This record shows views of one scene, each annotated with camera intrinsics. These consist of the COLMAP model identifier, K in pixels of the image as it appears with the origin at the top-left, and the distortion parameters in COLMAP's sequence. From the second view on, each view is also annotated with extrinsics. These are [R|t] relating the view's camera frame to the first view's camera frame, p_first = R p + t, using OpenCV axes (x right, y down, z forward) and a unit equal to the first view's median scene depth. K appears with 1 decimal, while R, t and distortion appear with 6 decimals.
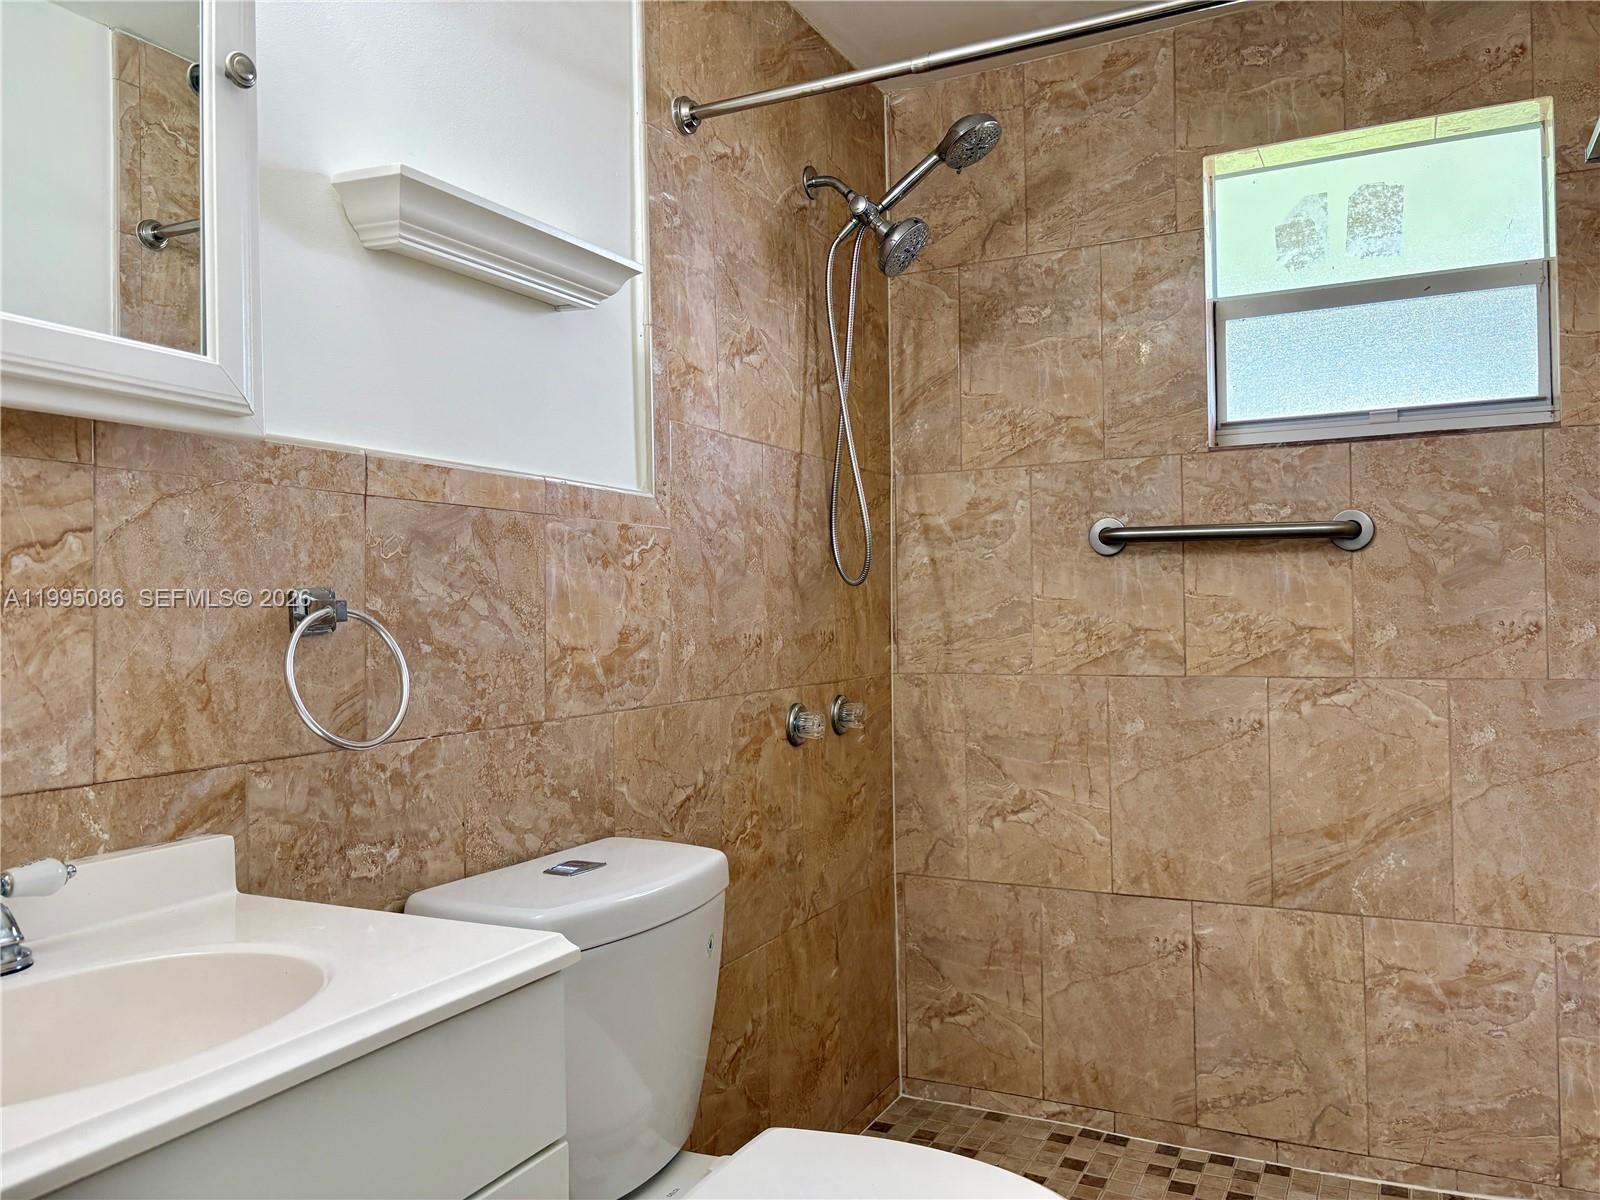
lens RADIAL K [[1212.2, 0, 809.3], [0, 1212.2, 598.7], [0, 0, 1]] dist [0.042398, -0.047848]
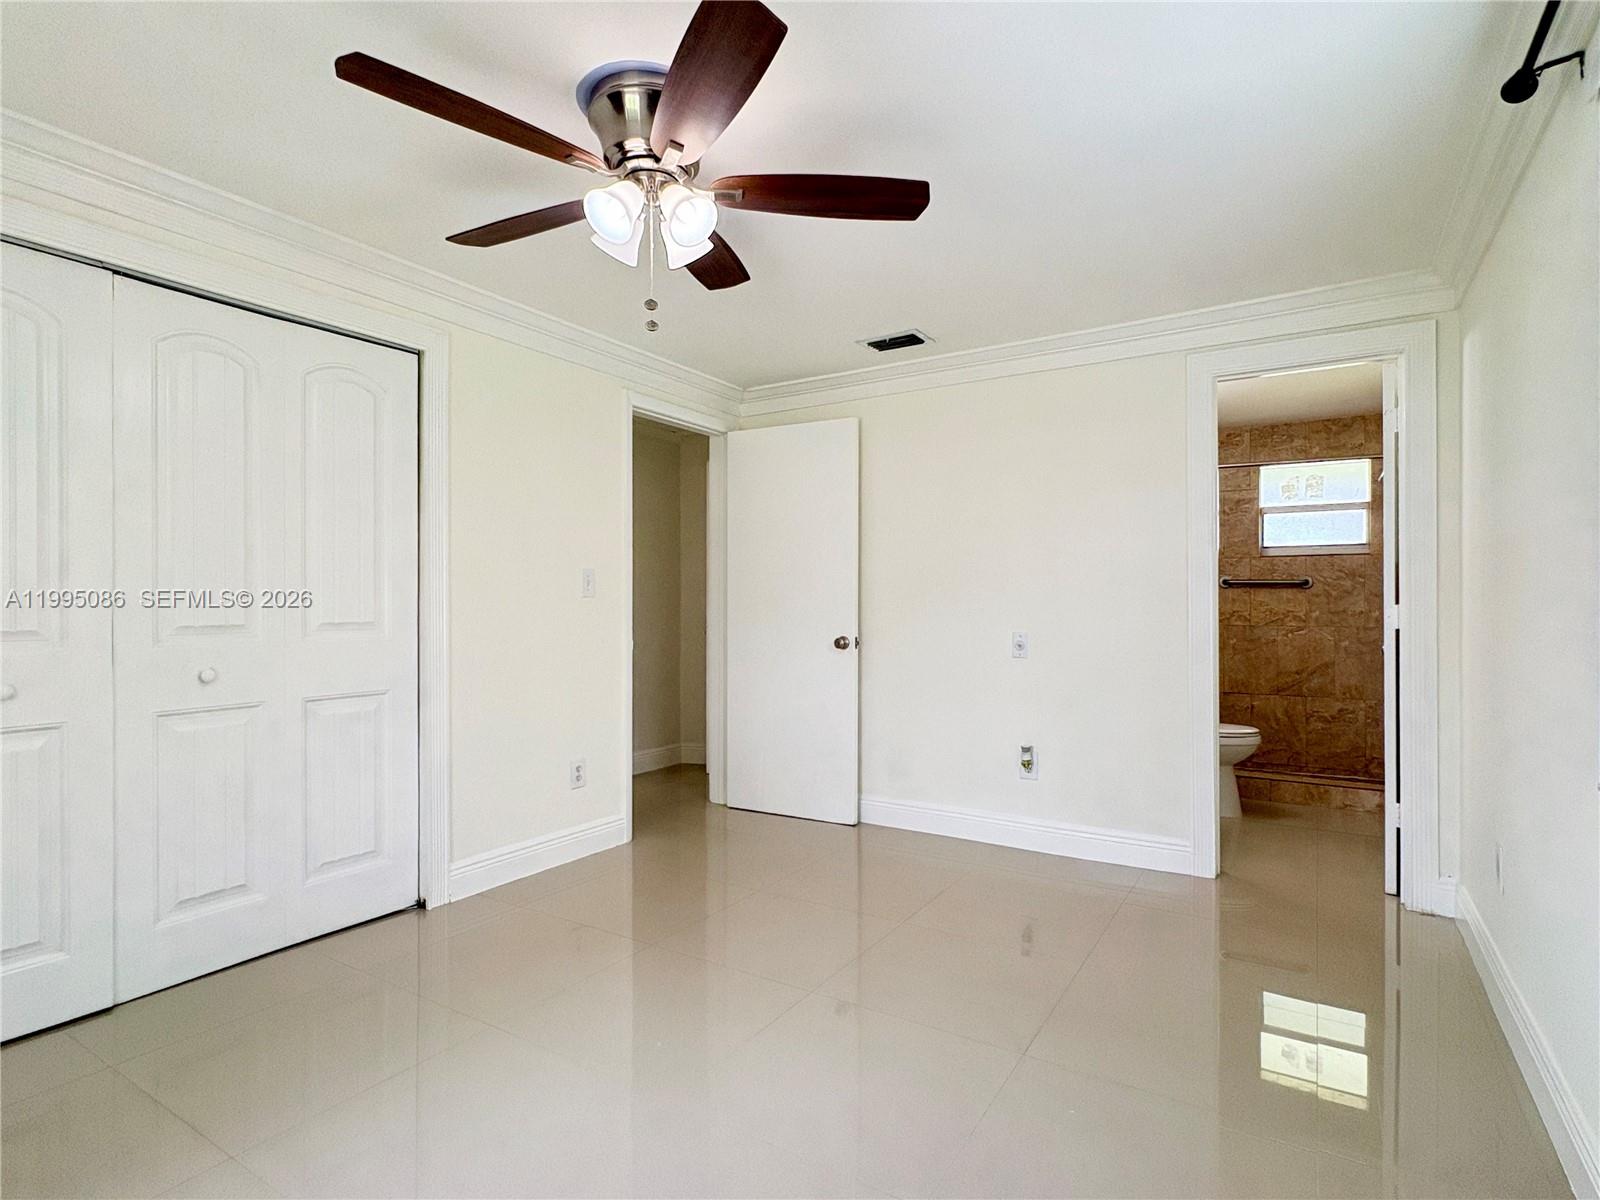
lens RADIAL K [[850.8, 0, 773.9], [0, 850.8, 601.3], [0, 0, 1]] dist [-0.004032, 0.001032]
pose [[0.993428, 0.020837, -0.112548, -0.779038], [-0.020424, 0.999780, 0.004824, 0.015039], [0.112624, -0.002493, 0.993635, -1.555906]]
